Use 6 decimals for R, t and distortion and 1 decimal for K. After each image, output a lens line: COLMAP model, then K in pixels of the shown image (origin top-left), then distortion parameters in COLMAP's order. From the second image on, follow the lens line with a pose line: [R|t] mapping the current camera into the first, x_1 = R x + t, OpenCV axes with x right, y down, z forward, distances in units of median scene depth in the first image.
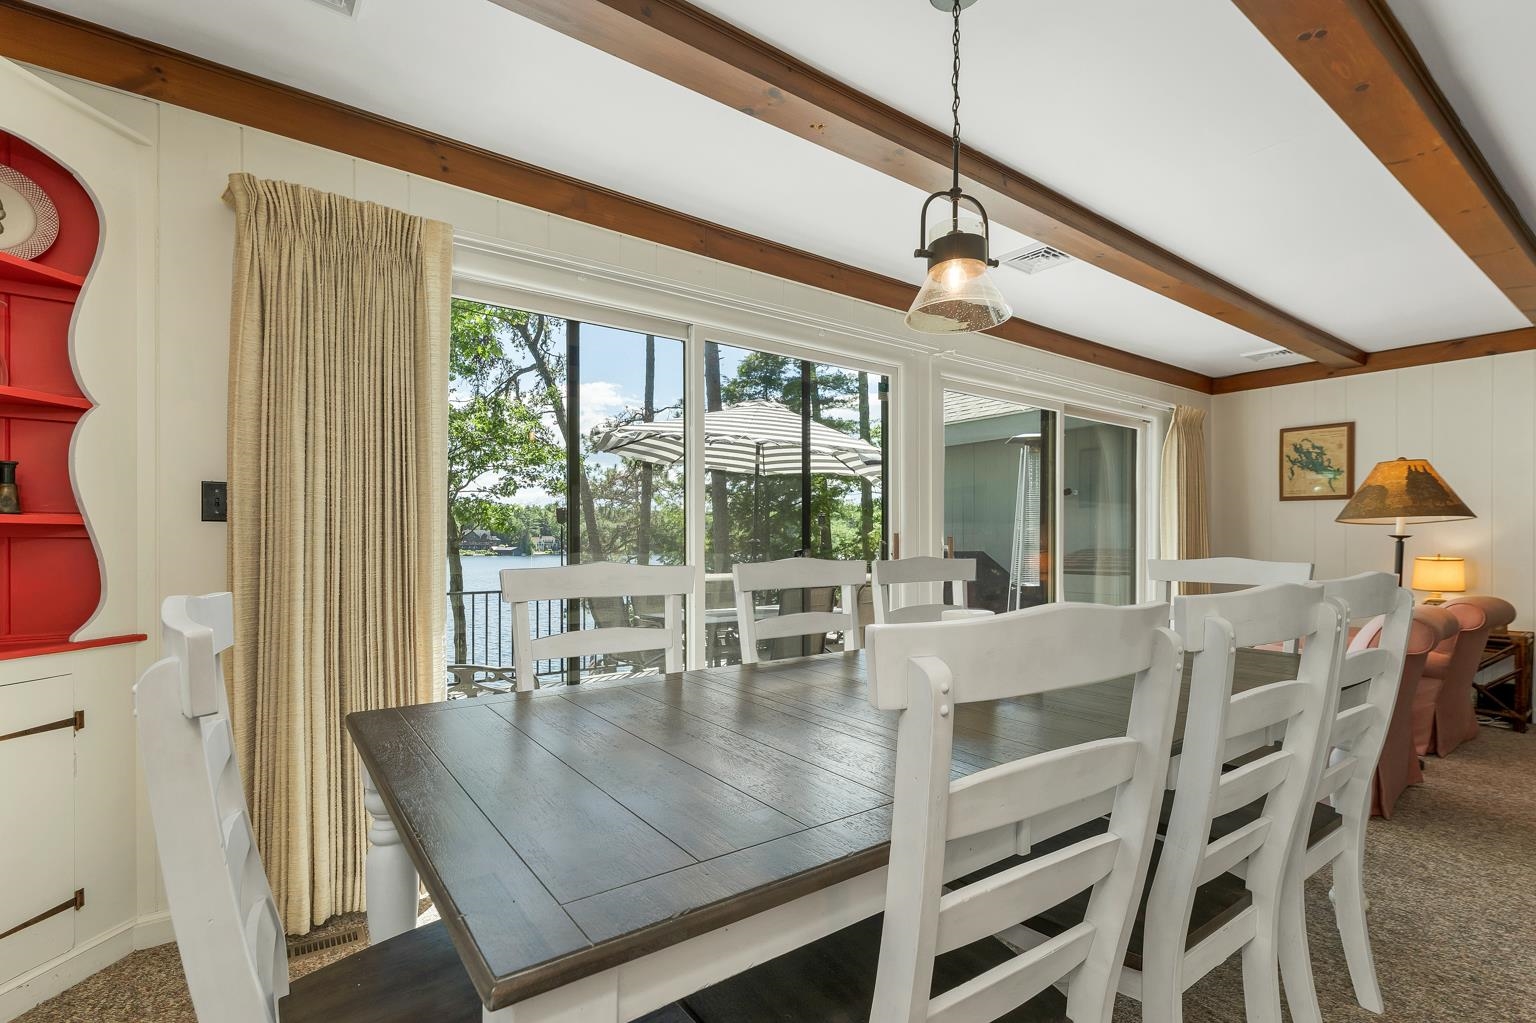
lens RADIAL K [[705.3, 0, 788.9], [0, 705.3, 549.2], [0, 0, 1]] dist [0.014057, 0.000433]
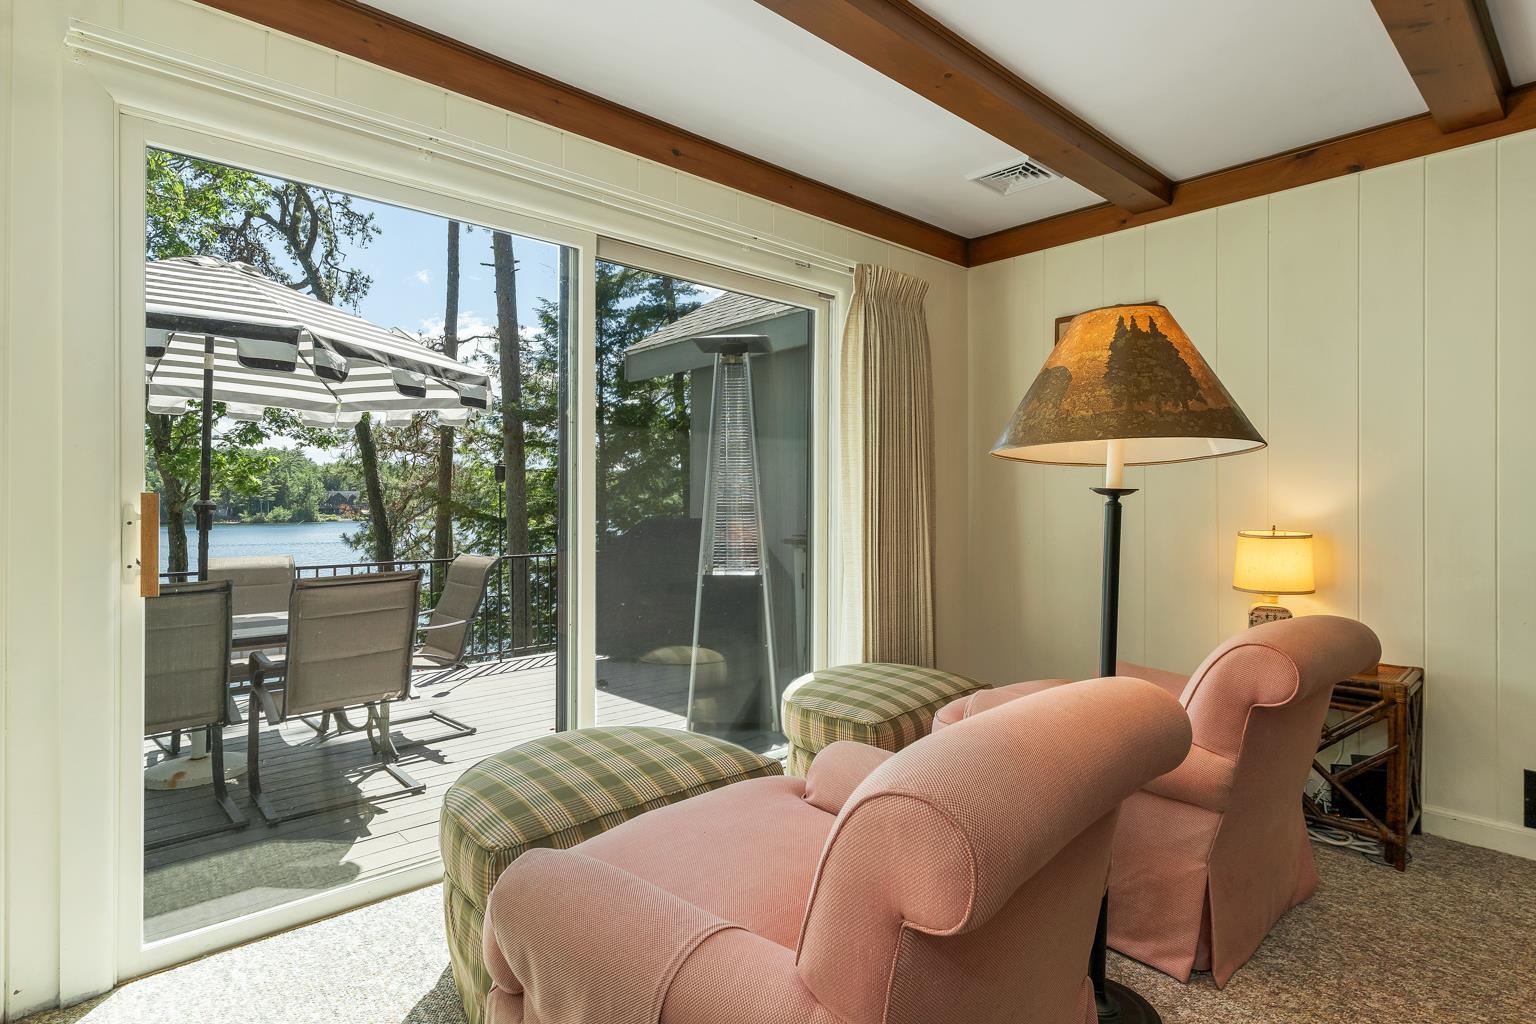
lens RADIAL K [[793.3, 0, 769.6], [0, 793.3, 513.8], [0, 0, 1]] dist [0.006558, 0.000507]
pose [[0.996012, 0.002894, 0.089174, 0.426793], [-0.002853, 0.999996, -0.000583, -0.002524], [-0.089176, 0.000326, 0.996016, 0.383067]]
